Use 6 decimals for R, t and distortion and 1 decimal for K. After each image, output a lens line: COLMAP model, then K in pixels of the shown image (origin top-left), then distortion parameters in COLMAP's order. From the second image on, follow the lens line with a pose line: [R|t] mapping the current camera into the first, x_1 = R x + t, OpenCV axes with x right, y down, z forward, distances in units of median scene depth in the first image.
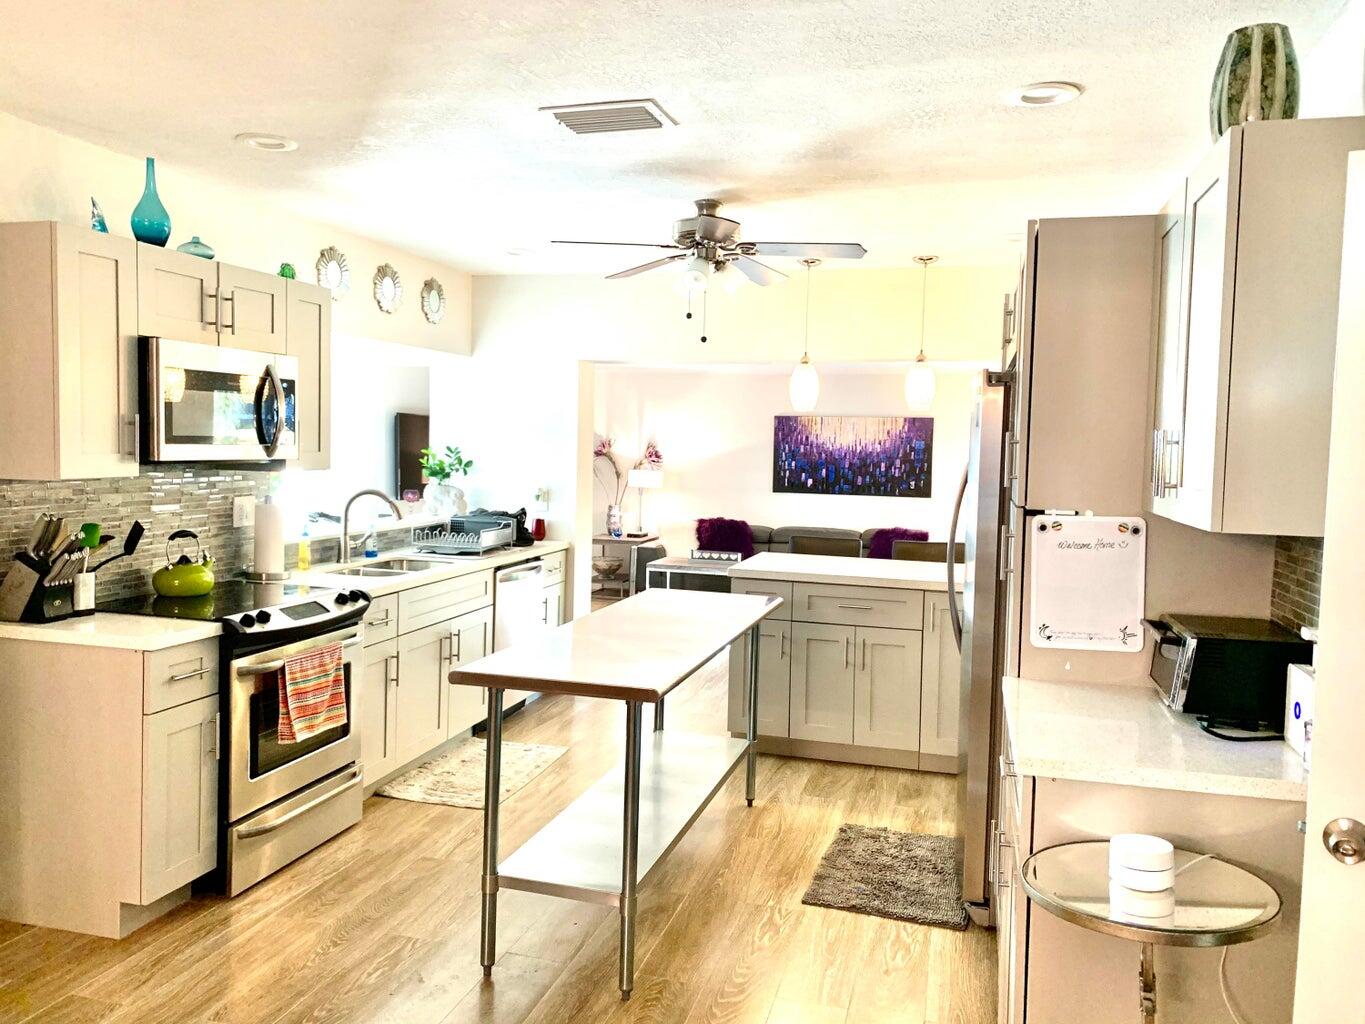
lens RADIAL K [[1032.8, 0, 678.0], [0, 1032.8, 507.4], [0, 0, 1]] dist [0.054547, -0.073368]
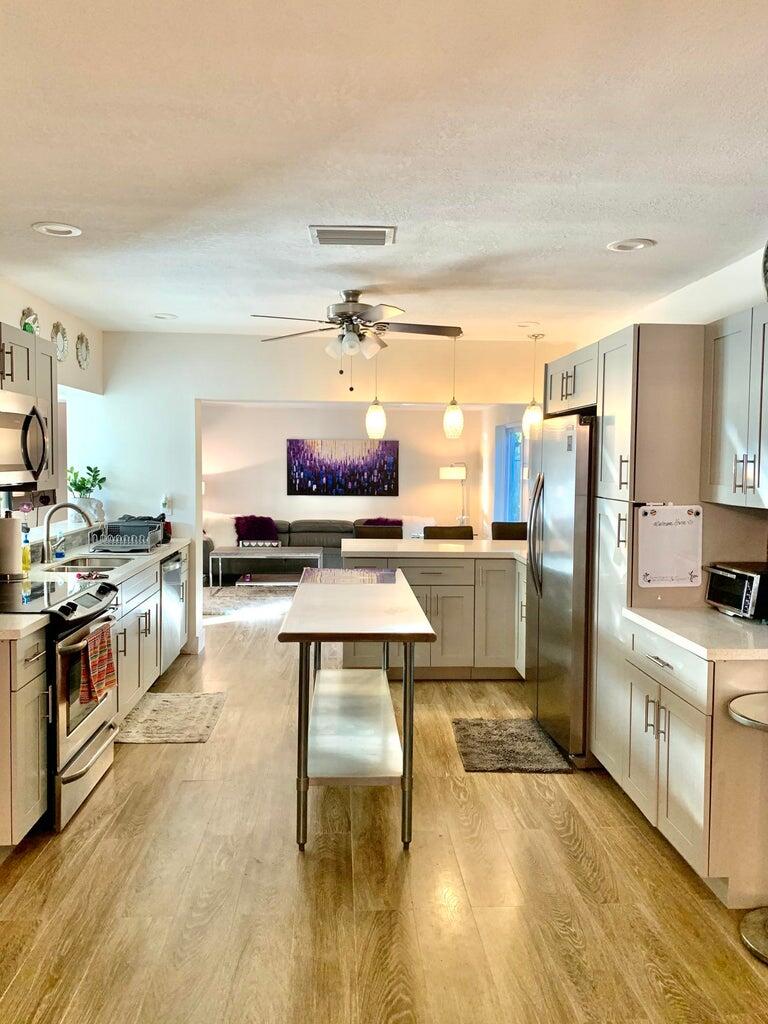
lens RADIAL K [[774.8, 0, 383.4], [0, 774.8, 511.7], [0, 0, 1]] dist [0.054547, -0.073368]
pose [[0.946607, -0.035783, 0.320398, -0.281255], [0.032820, 0.999354, 0.014644, -0.009963], [-0.320716, -0.003346, 0.947170, -0.015084]]
